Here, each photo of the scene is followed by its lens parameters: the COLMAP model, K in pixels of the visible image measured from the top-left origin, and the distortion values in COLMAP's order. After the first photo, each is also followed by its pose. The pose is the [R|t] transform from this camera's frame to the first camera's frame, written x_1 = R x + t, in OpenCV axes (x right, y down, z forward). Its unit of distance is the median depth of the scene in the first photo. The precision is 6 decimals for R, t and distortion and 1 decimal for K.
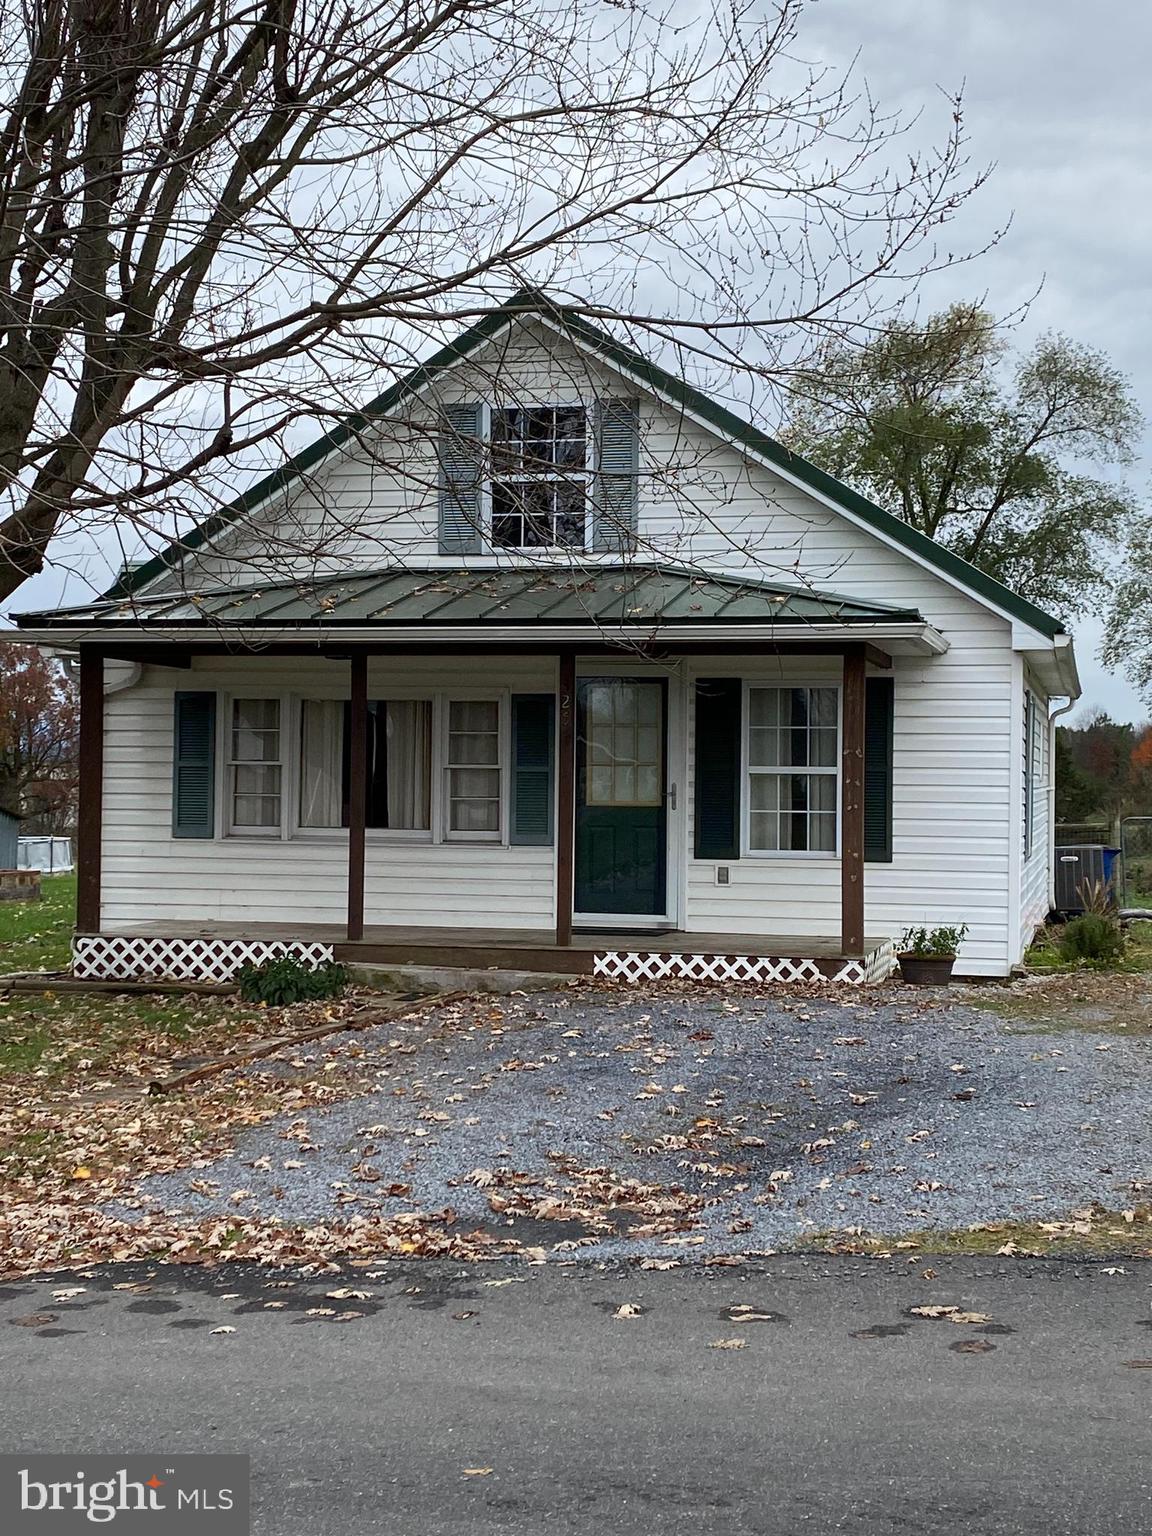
lens RADIAL K [[2178.1, 0, 576.0], [0, 2178.1, 768.0], [0, 0, 1]] dist [0.196498, -0.927095]
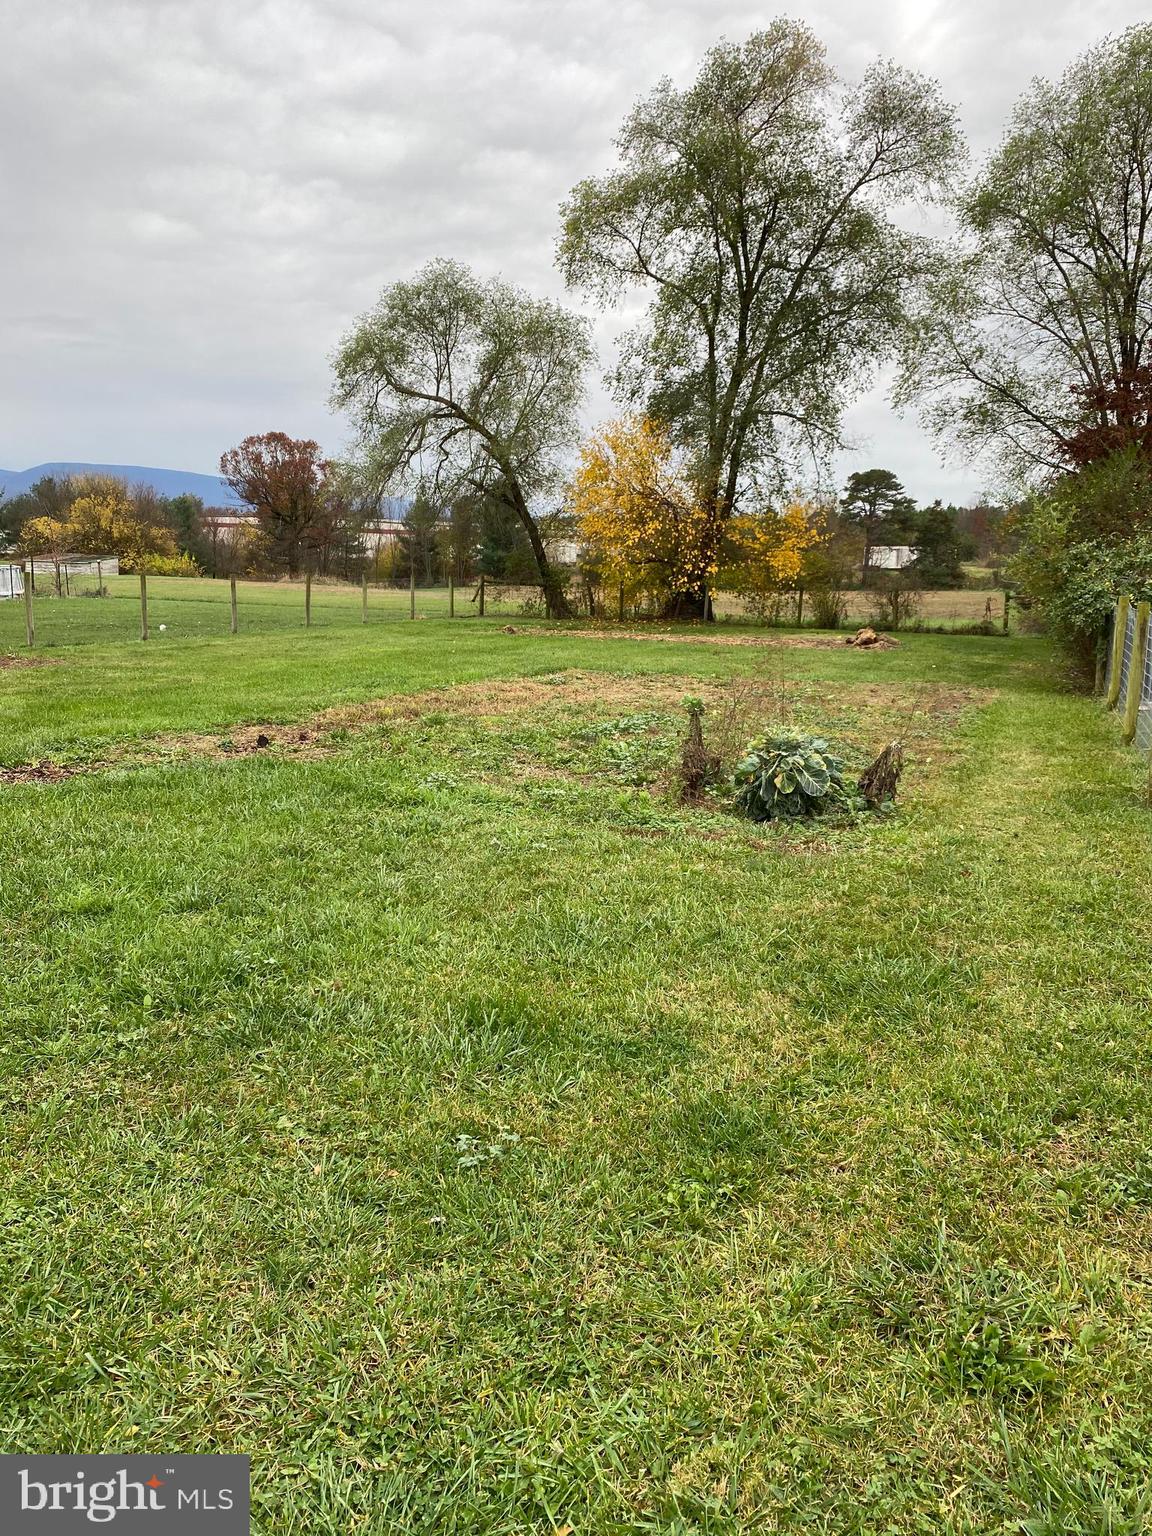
lens RADIAL K [[1166.7, 0, 574.6], [0, 1166.7, 743.5], [0, 0, 1]] dist [0.048538, -0.069767]
pose [[0.994530, 0.041597, -0.095810, 0.143312], [-0.023322, 0.982555, 0.184506, 0.003691], [0.101813, -0.181262, 0.978150, 0.425448]]
